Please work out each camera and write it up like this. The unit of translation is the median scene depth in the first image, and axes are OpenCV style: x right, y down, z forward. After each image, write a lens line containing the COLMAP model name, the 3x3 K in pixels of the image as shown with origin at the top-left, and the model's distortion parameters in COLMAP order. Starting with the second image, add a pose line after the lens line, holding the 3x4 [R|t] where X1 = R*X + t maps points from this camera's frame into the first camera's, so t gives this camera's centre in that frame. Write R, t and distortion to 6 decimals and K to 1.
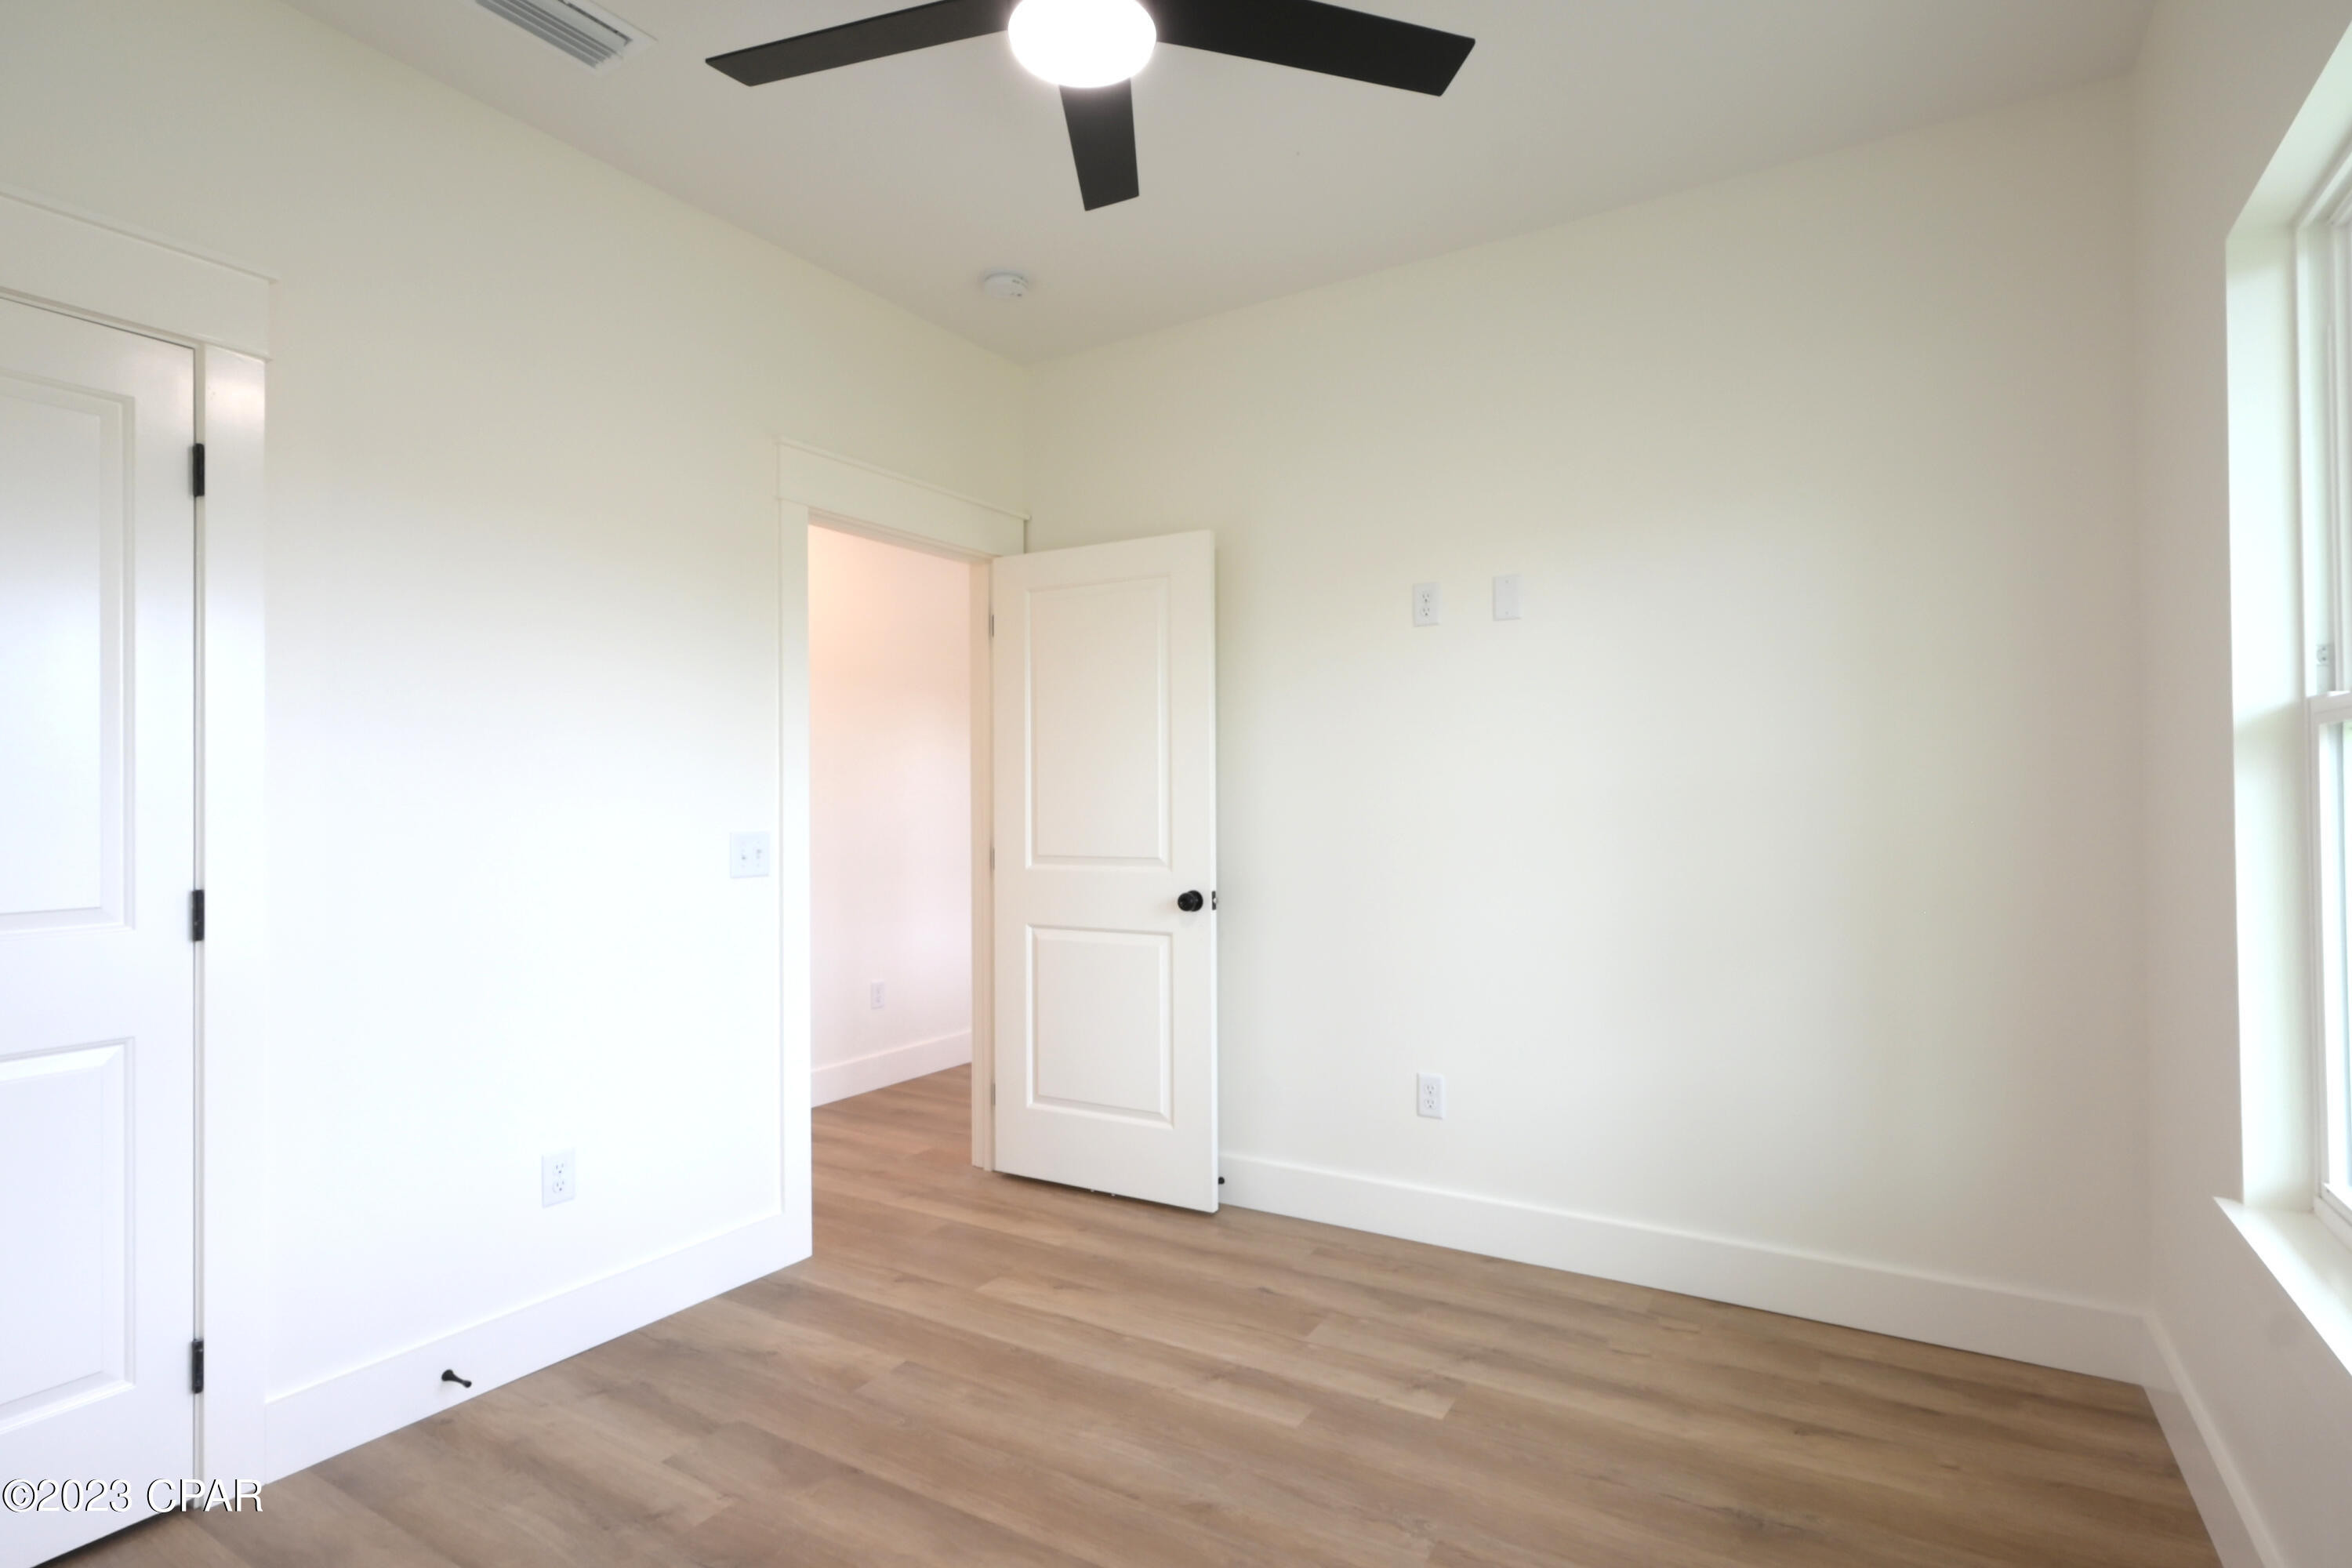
lens RADIAL K [[1169.0, 0, 1169.4], [0, 1169.0, 785.6], [0, 0, 1]] dist [0.003517, 0.001077]
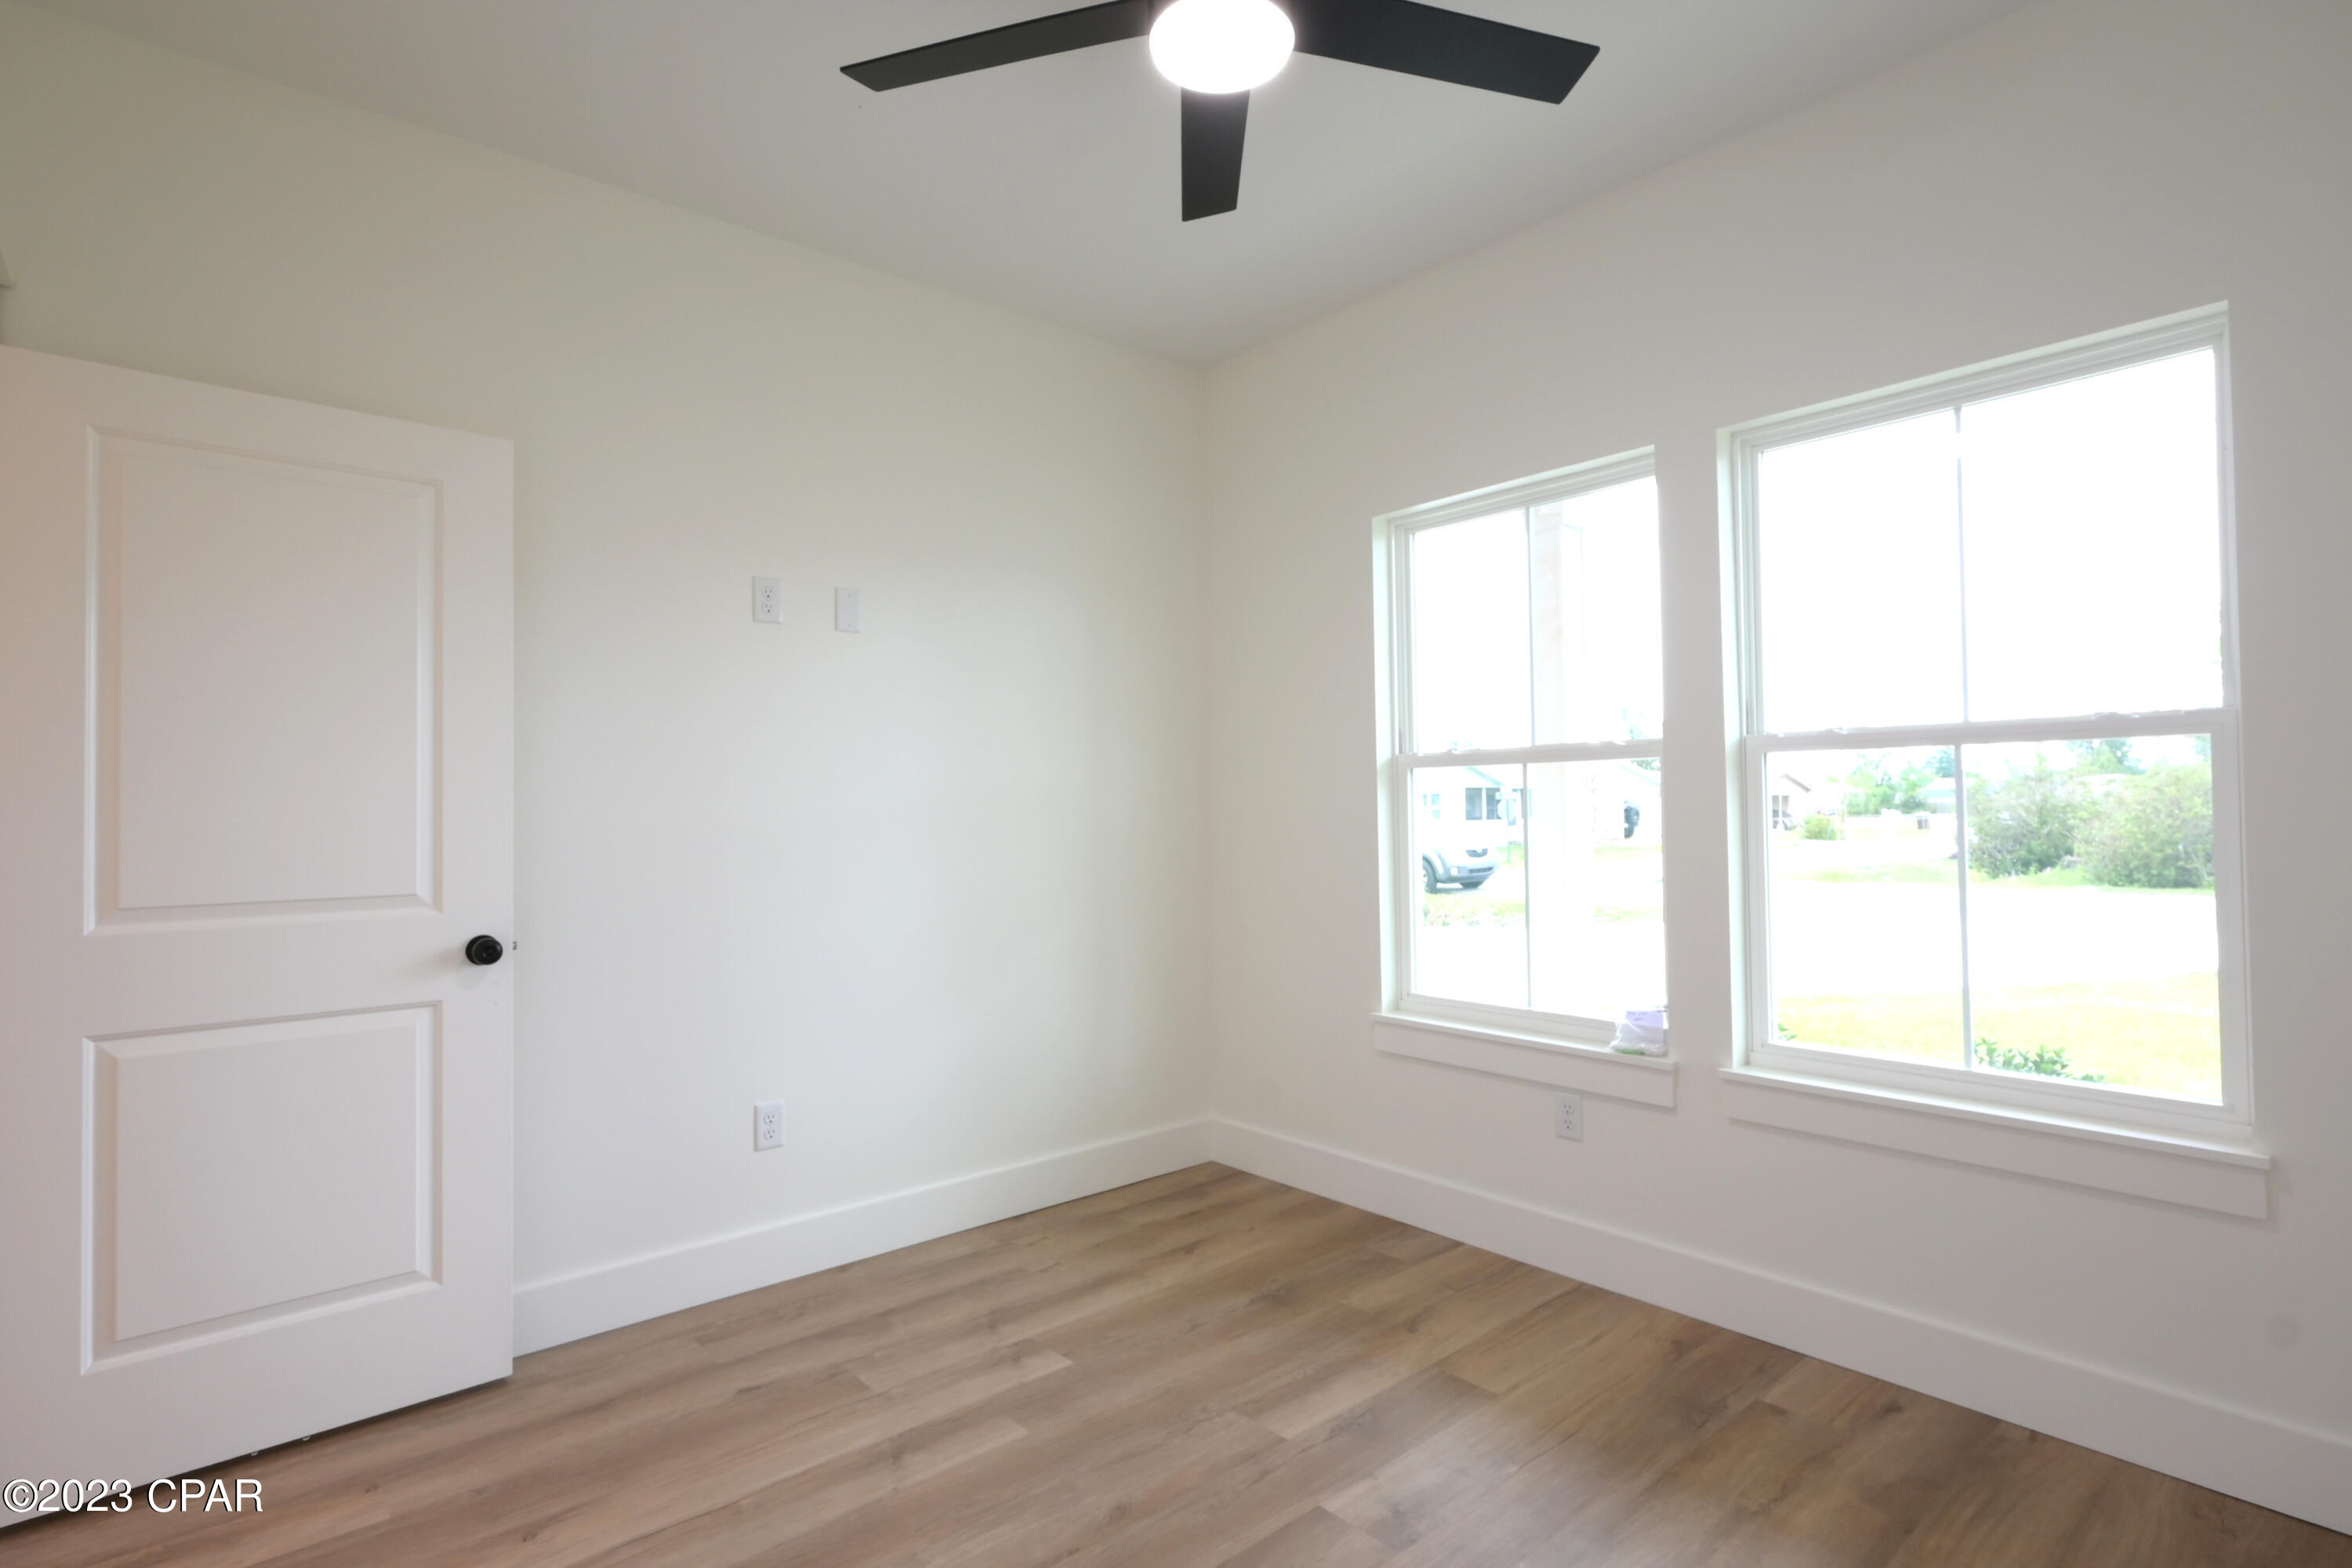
lens RADIAL K [[1169.0, 0, 1169.4], [0, 1169.0, 785.6], [0, 0, 1]] dist [0.003517, 0.001077]
pose [[0.303066, 0.023246, 0.952686, -0.687932], [-0.003402, 0.999722, -0.023311, 0.017182], [-0.952964, 0.003823, 0.303061, 0.490065]]
